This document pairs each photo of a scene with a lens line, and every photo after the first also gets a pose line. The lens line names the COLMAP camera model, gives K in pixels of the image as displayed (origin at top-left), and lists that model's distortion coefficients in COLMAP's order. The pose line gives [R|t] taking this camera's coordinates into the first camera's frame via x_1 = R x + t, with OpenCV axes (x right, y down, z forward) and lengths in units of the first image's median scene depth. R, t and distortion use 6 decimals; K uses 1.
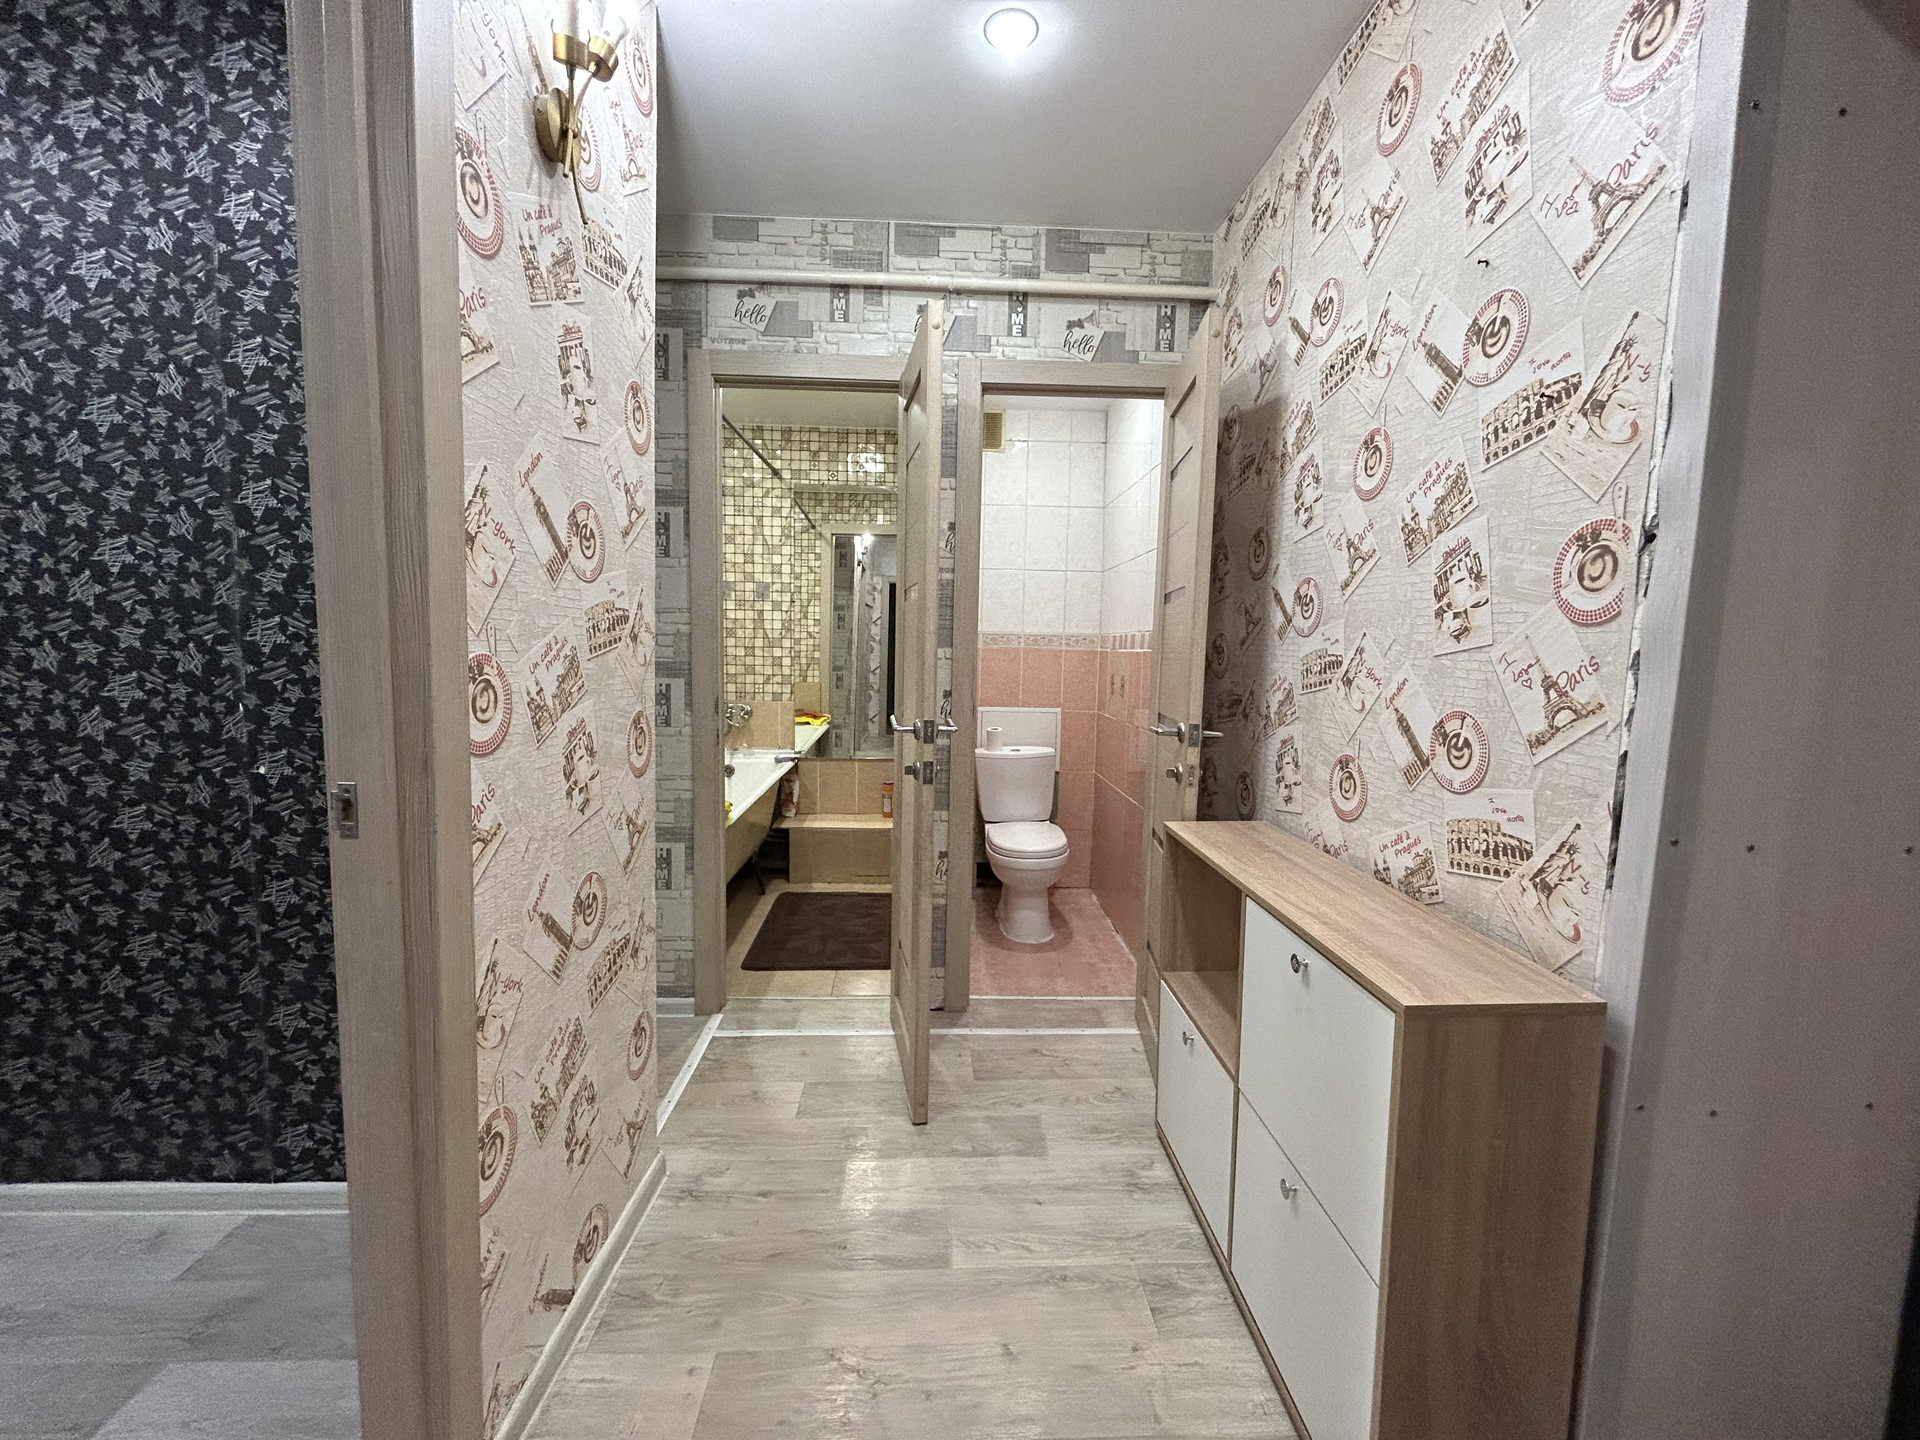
lens RADIAL K [[778.9, 0, 960.6], [0, 778.9, 721.1], [0, 0, 1]] dist [-0.003238, 0.001015]
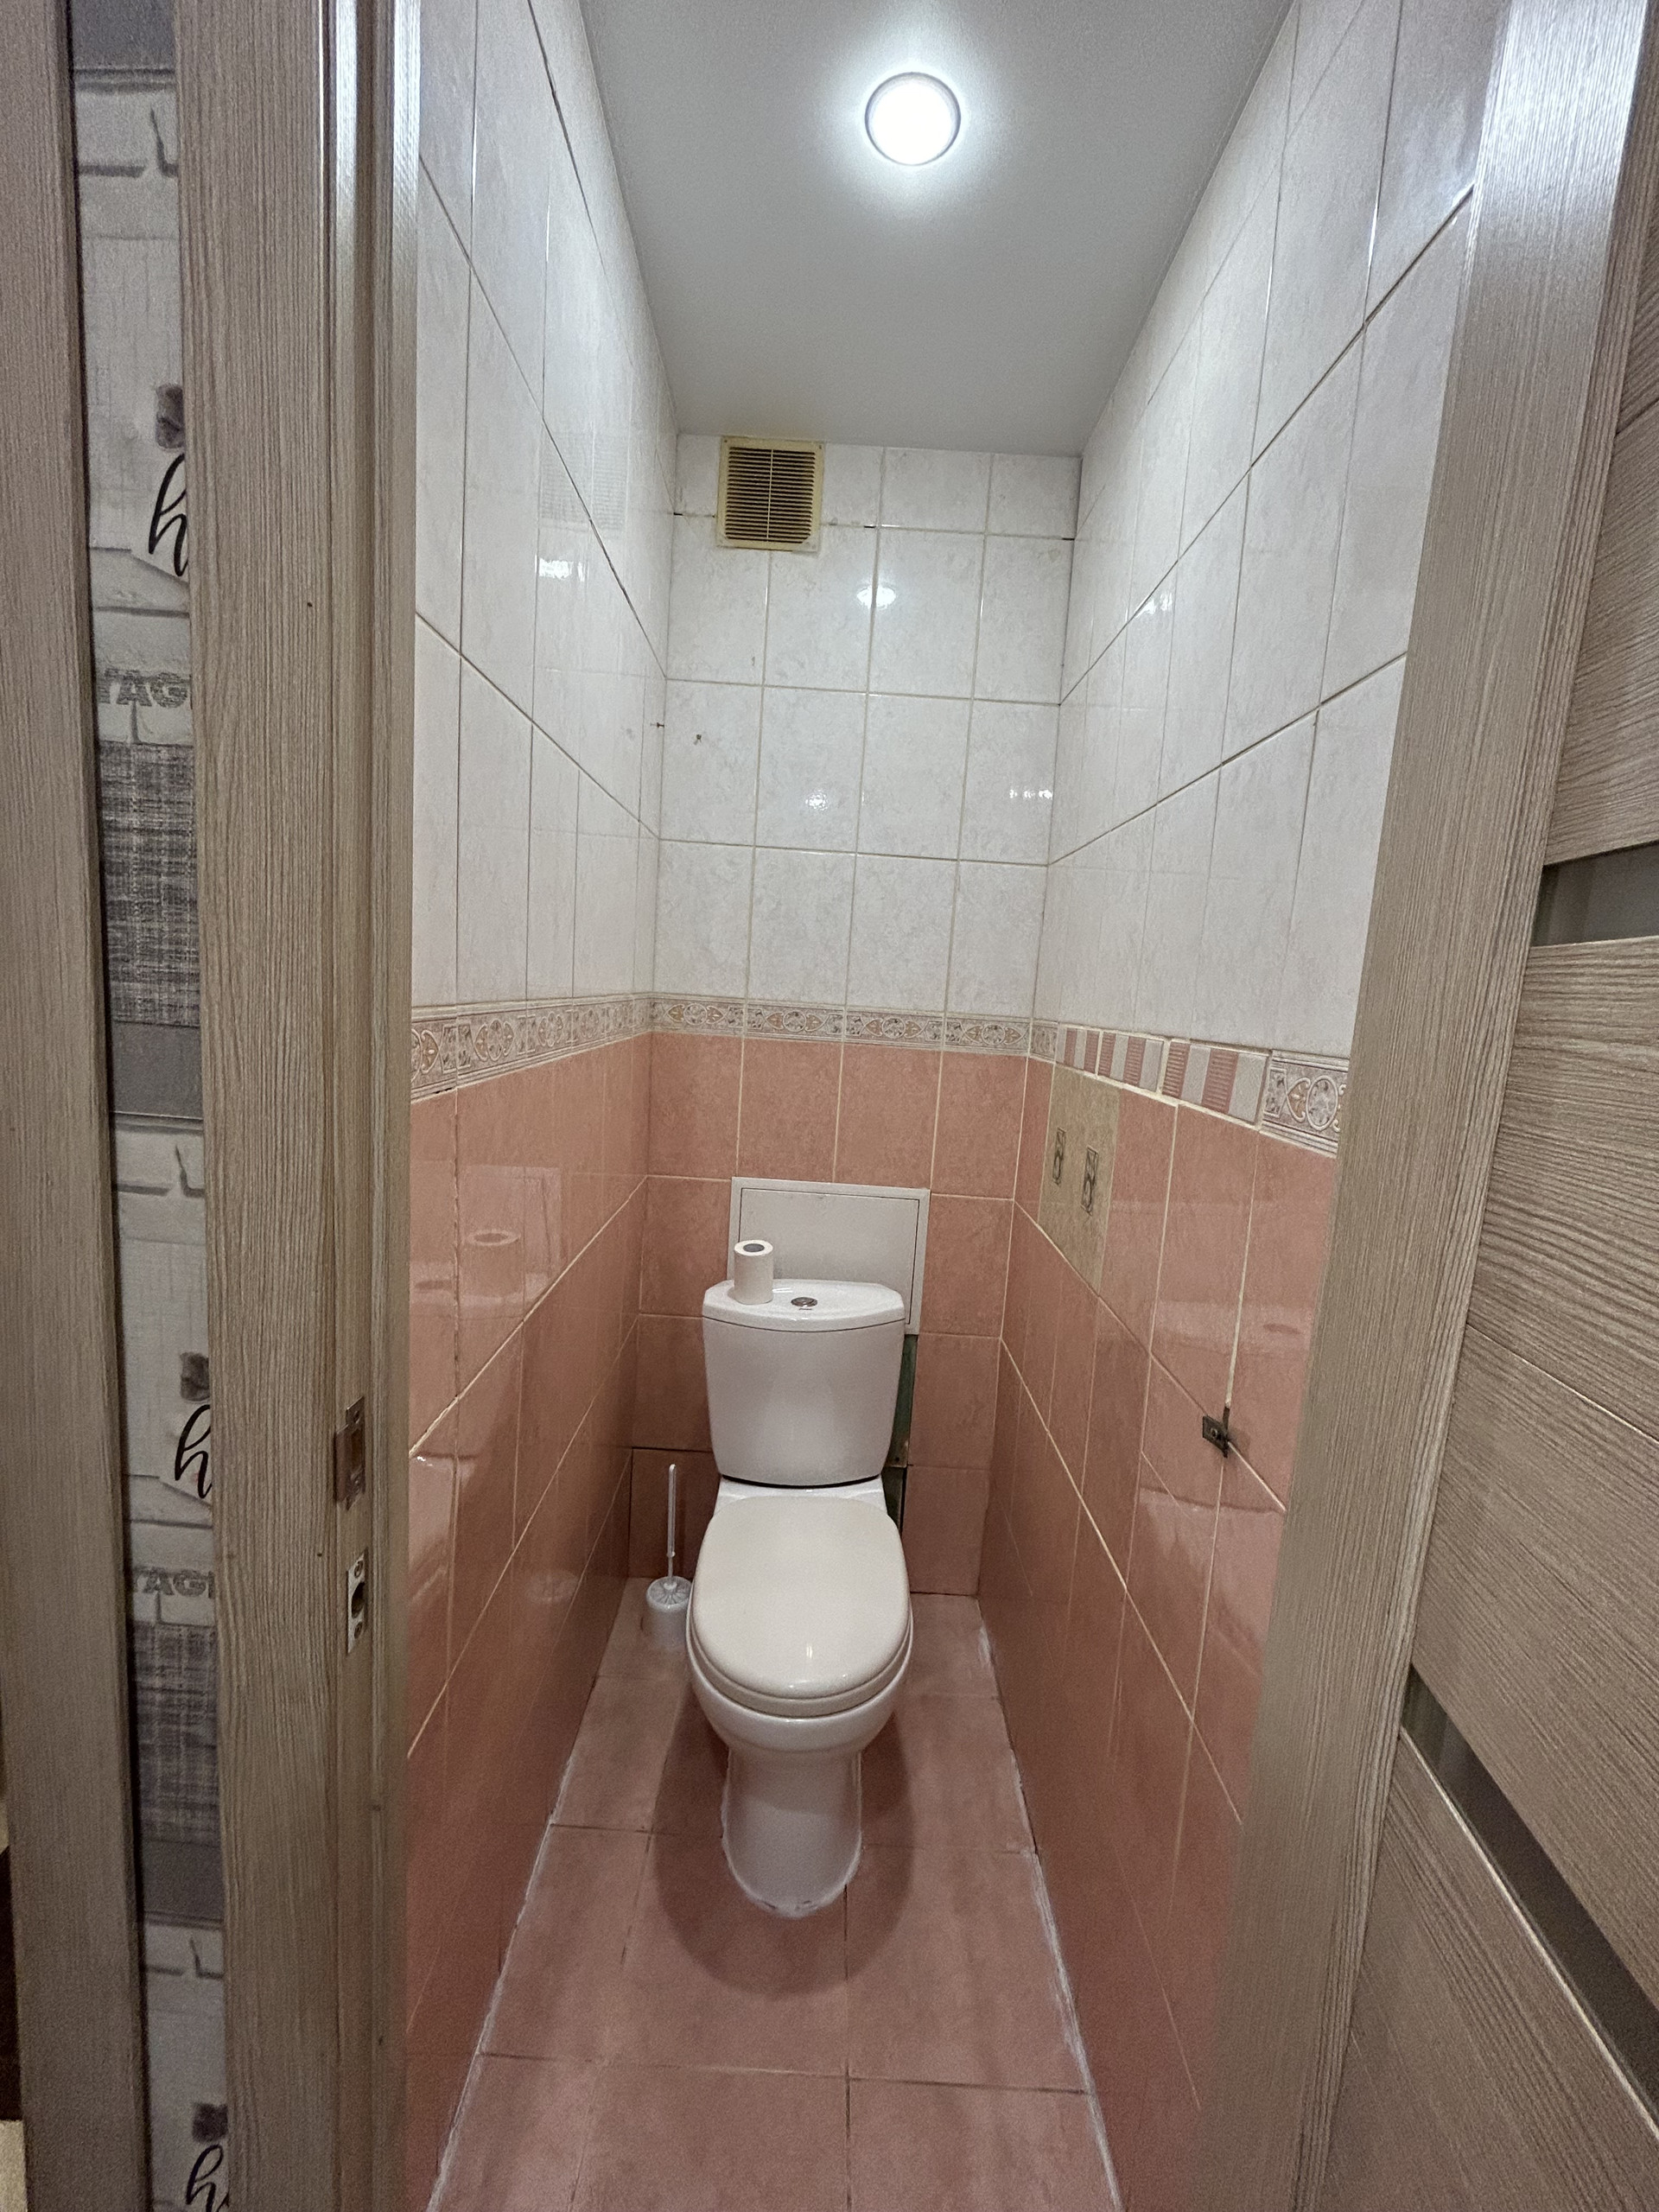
lens RADIAL K [[897.4, 0, 822.2], [0, 897.4, 1106.1], [0, 0, 1]] dist [-0.003238, 0.001015]
pose [[0.998004, 0.049151, -0.039656, 0.142727], [-0.047904, 0.998345, 0.031814, -0.119955], [0.041155, -0.029851, 0.998707, 0.832193]]
